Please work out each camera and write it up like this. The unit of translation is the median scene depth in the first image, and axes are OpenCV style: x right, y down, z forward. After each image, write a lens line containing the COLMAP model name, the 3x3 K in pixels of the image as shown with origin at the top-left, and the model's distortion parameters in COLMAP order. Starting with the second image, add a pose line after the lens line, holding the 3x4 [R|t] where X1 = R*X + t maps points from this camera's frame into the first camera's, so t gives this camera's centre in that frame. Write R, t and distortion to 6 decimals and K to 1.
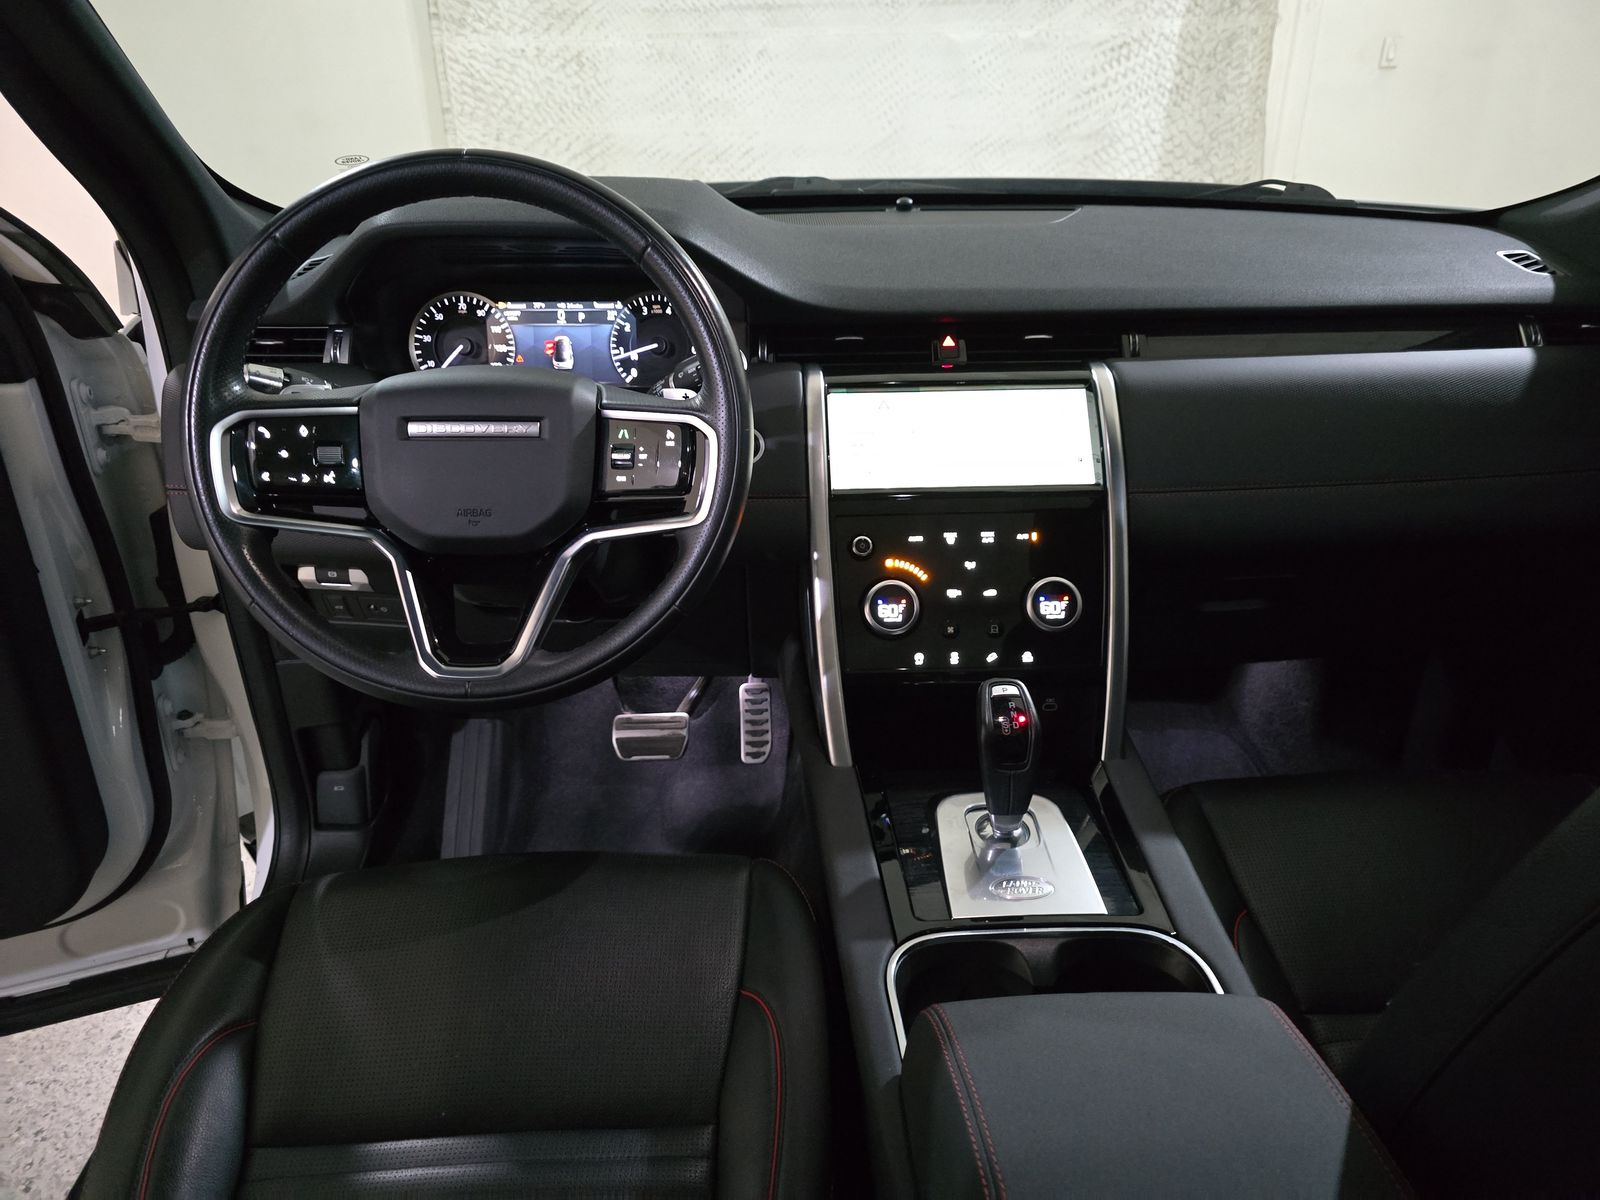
lens RADIAL K [[1065.0, 0, 803.6], [0, 1065.0, 595.0], [0, 0, 1]] dist [0.036797, -0.032801]
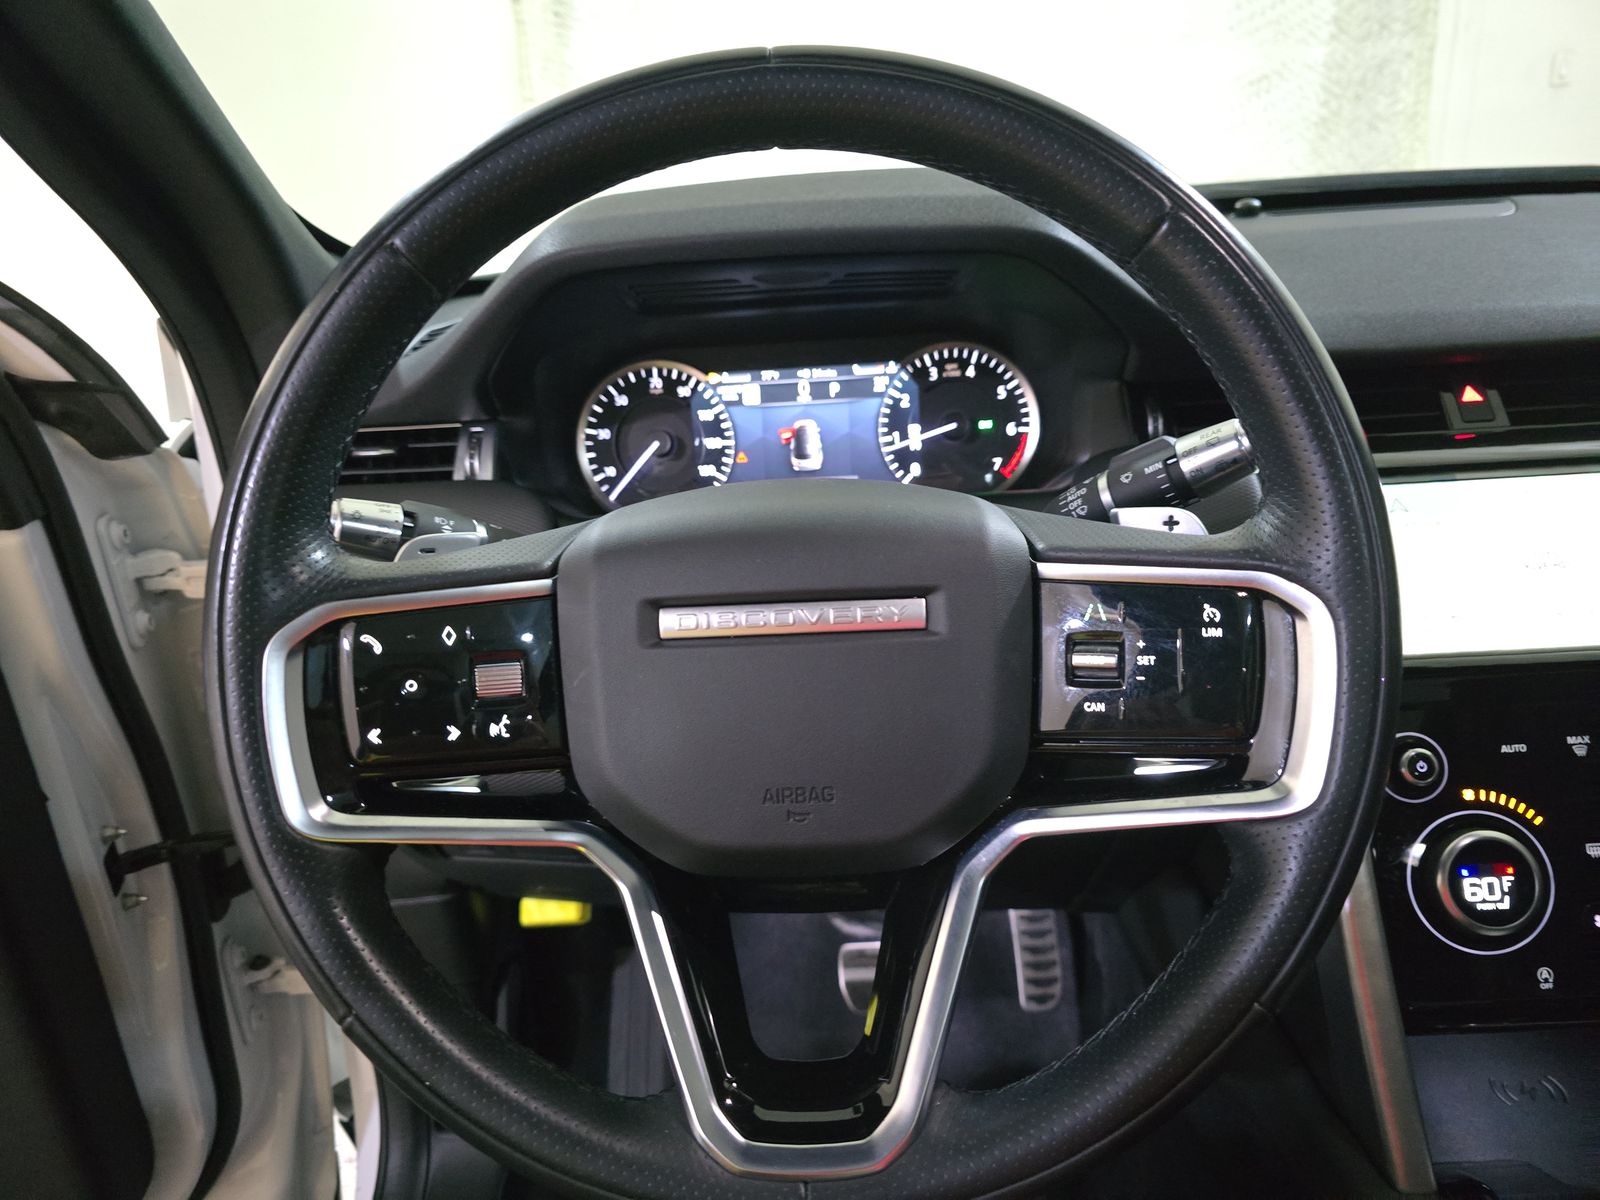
lens RADIAL K [[1069.8, 0, 800.0], [0, 1069.8, 600.0], [0, 0, 1]] dist [0.034361, -0.038710]
pose [[0.996465, -0.037233, -0.075311, -0.185112], [0.032304, 0.997320, -0.065639, -0.090706], [0.077553, 0.062974, 0.994997, 0.360470]]
